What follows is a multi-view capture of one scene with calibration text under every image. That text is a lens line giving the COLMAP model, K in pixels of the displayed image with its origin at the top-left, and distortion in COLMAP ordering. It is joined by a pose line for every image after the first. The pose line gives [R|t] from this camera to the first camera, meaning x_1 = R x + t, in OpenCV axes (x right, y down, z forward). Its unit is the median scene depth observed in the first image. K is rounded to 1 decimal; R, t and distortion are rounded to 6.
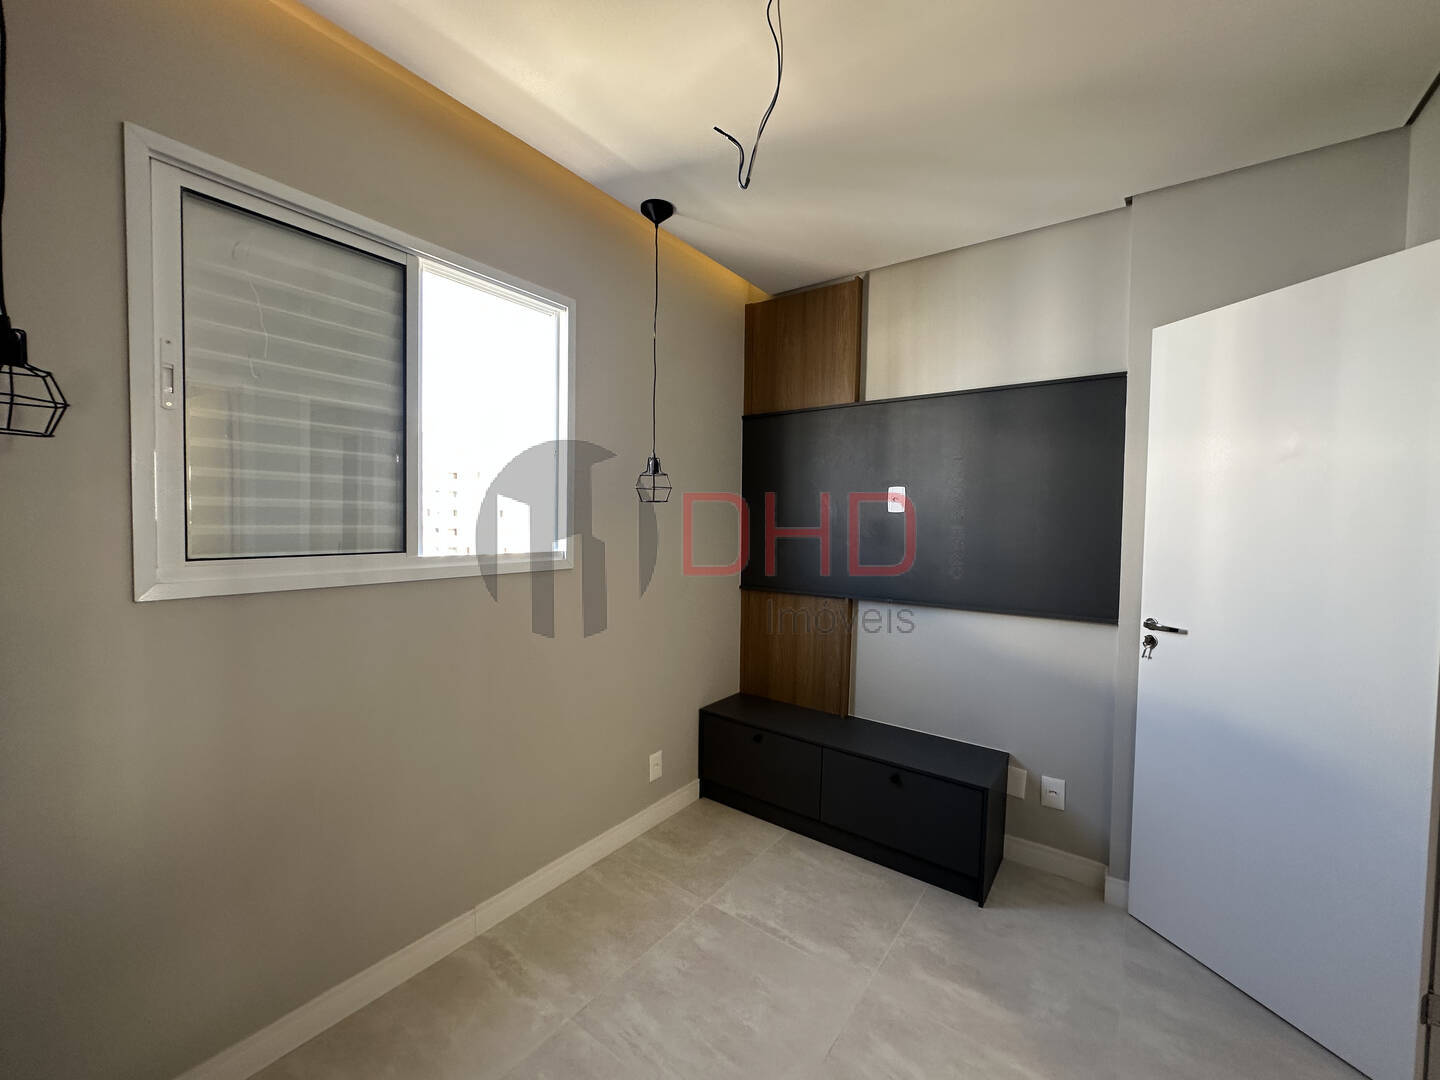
lens RADIAL K [[576.1, 0, 711.3], [0, 576.1, 548.1], [0, 0, 1]] dist [0.000832, -0.000288]
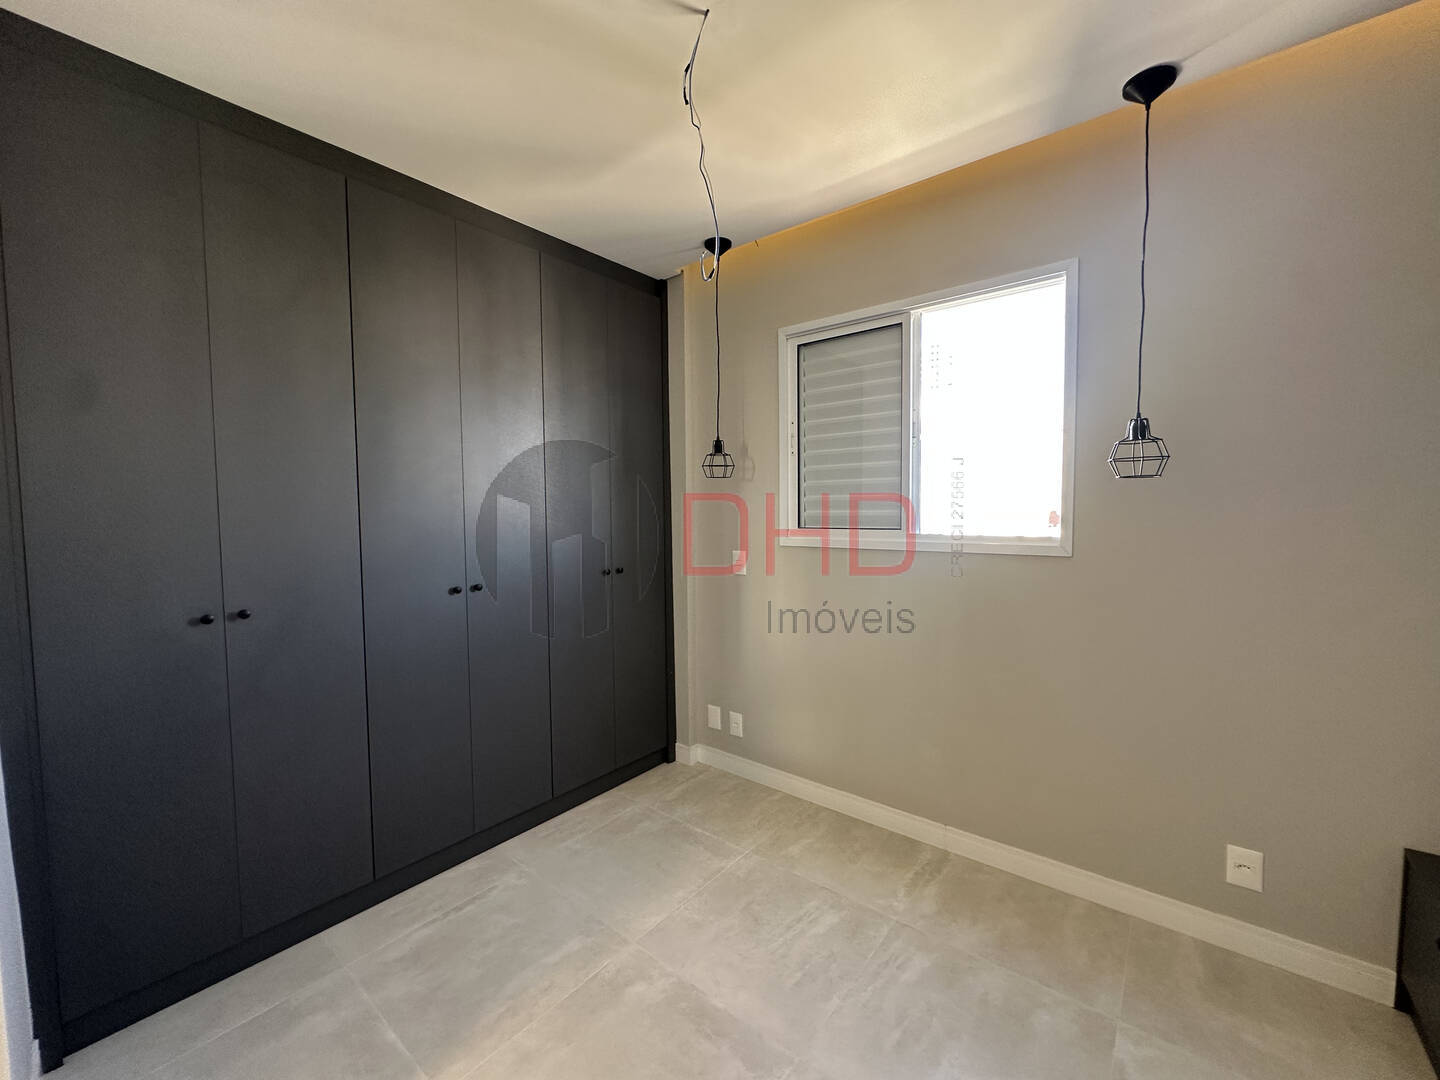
lens RADIAL K [[576.1, 0, 708.3], [0, 576.1, 542.6], [0, 0, 1]] dist [0.000832, -0.000288]
pose [[-0.054242, 0.057759, -0.996856, 0.835443], [-0.030080, 0.997778, 0.059449, -0.027889], [0.998075, 0.033210, -0.052384, 0.577372]]
